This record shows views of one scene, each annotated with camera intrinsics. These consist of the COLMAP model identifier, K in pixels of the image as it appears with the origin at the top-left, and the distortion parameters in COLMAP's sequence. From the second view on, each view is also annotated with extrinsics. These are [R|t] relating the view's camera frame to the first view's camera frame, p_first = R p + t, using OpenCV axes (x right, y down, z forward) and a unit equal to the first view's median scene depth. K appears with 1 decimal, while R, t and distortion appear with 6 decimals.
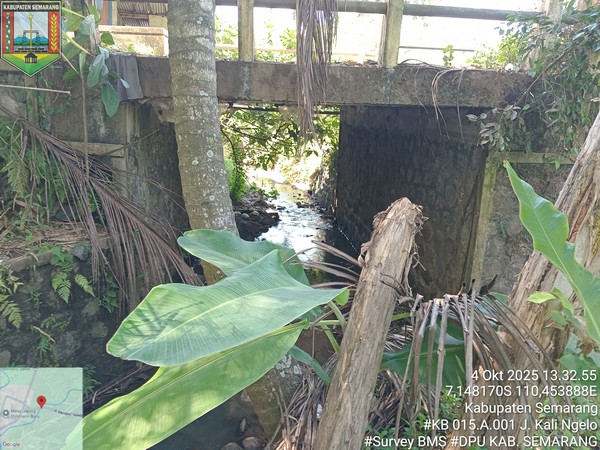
lens RADIAL K [[424.4, 0, 300.0], [0, 424.4, 225.0], [0, 0, 1]] dist [0.006120, -0.005374]
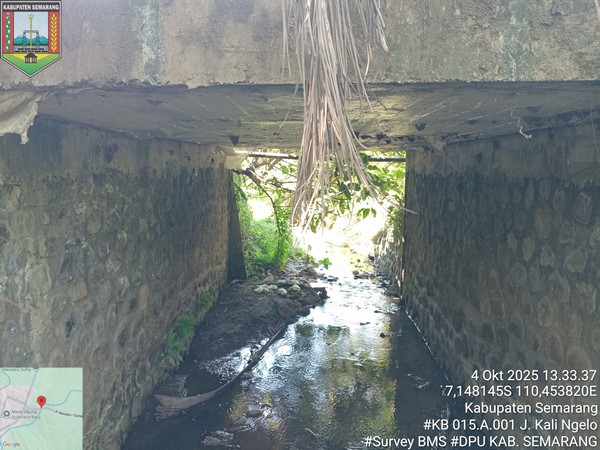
lens RADIAL K [[424.4, 0, 300.0], [0, 424.4, 225.0], [0, 0, 1]] dist [0.006120, -0.005374]
pose [[0.986369, -0.001289, -0.164543, 0.030335], [-0.020910, 0.990880, -0.133111, -0.038553], [0.163214, 0.134738, 0.977347, 0.224592]]
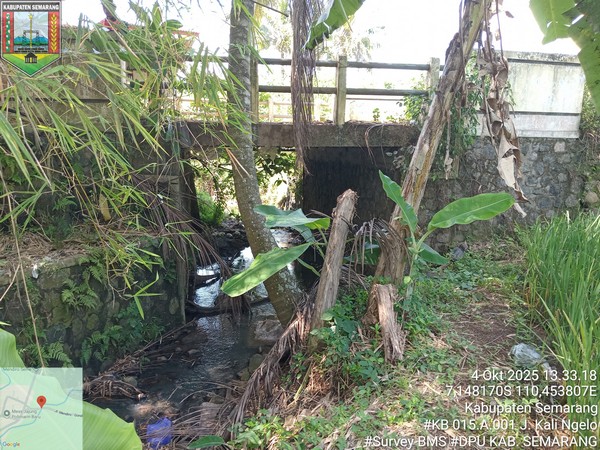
lens RADIAL K [[424.4, 0, 300.0], [0, 424.4, 225.0], [0, 0, 1]] dist [0.006120, -0.005374]
pose [[0.994362, -0.042059, 0.097339, -0.044267], [0.049511, 0.995920, -0.075450, 0.049423], [-0.093768, 0.079844, 0.992387, -0.217019]]
